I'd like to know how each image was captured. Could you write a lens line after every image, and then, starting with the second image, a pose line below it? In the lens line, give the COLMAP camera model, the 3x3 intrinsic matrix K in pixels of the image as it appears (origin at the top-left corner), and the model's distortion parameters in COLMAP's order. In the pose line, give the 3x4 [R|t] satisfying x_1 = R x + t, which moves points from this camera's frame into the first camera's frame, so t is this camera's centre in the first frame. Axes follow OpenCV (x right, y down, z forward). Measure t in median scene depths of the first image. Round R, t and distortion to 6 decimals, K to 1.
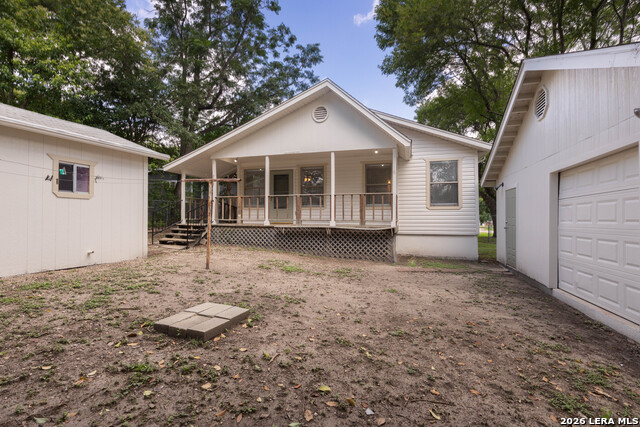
lens RADIAL K [[302.3, 0, 320.0], [0, 302.3, 213.5], [0, 0, 1]] dist [-0.004824, -0.000413]
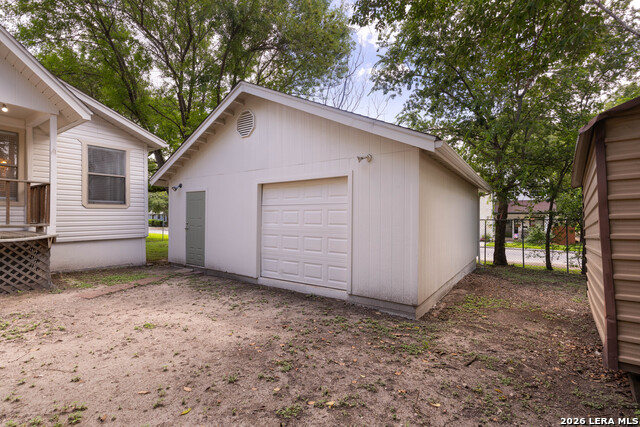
lens RADIAL K [[294.3, 0, 320.0], [0, 294.3, 213.5], [0, 0, 1]] dist [-0.002695, -0.000194]
pose [[0.305632, 0.006677, 0.952126, -0.334697], [-0.019317, 0.999813, -0.000811, -0.020289], [-0.951954, -0.018145, 0.305704, 0.448047]]
